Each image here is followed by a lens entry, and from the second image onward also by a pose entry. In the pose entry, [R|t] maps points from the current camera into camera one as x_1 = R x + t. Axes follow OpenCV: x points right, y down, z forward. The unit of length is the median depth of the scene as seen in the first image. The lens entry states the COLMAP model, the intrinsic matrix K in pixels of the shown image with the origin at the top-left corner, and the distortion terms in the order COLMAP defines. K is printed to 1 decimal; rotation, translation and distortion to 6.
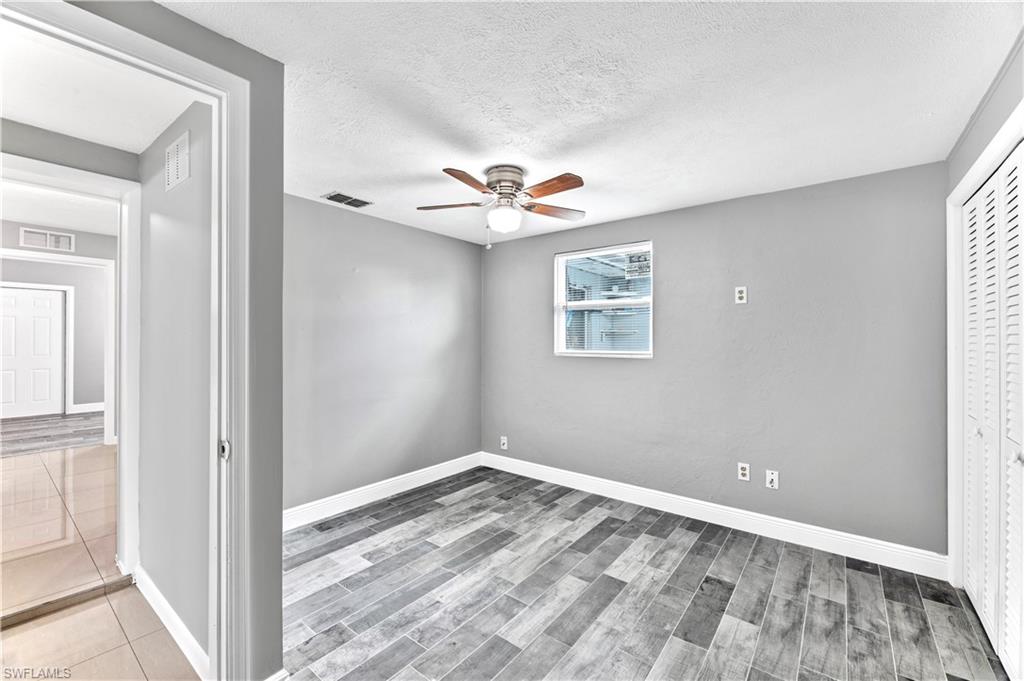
lens RADIAL K [[426.4, 0, 505.3], [0, 426.4, 339.1], [0, 0, 1]] dist [-0.000177, 0.000088]
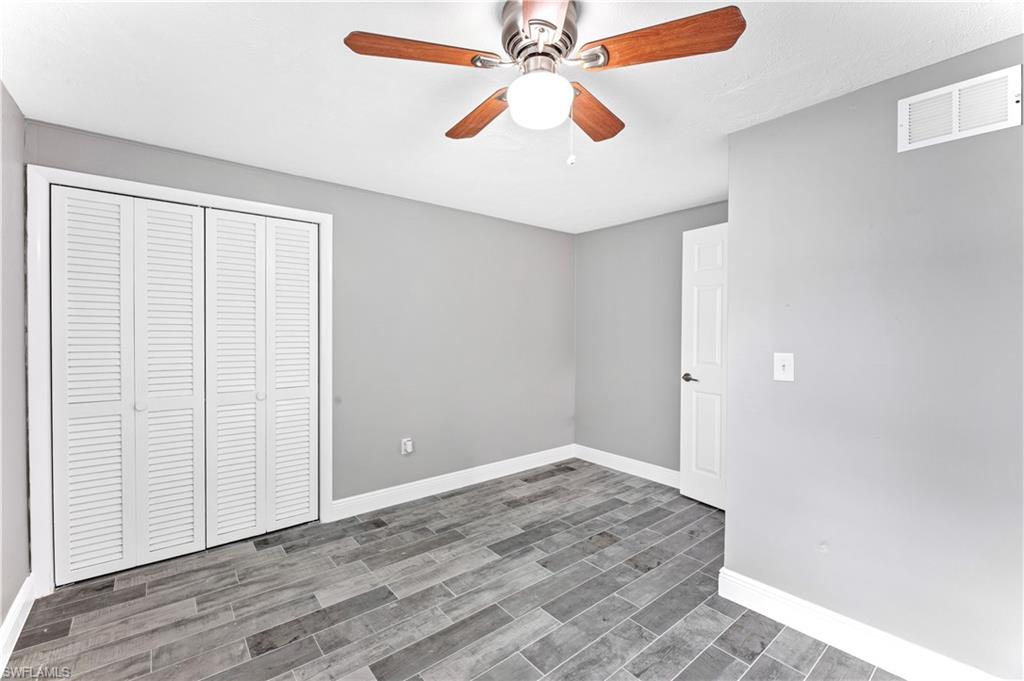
lens RADIAL K [[426.4, 0, 510.6], [0, 426.4, 335.8], [0, 0, 1]] dist [-0.000177, 0.000088]
pose [[-0.978017, -0.009975, 0.208285, -0.094659], [-0.007681, 0.999901, 0.011819, 0.015403], [-0.208383, 0.009960, -0.977997, 1.833103]]
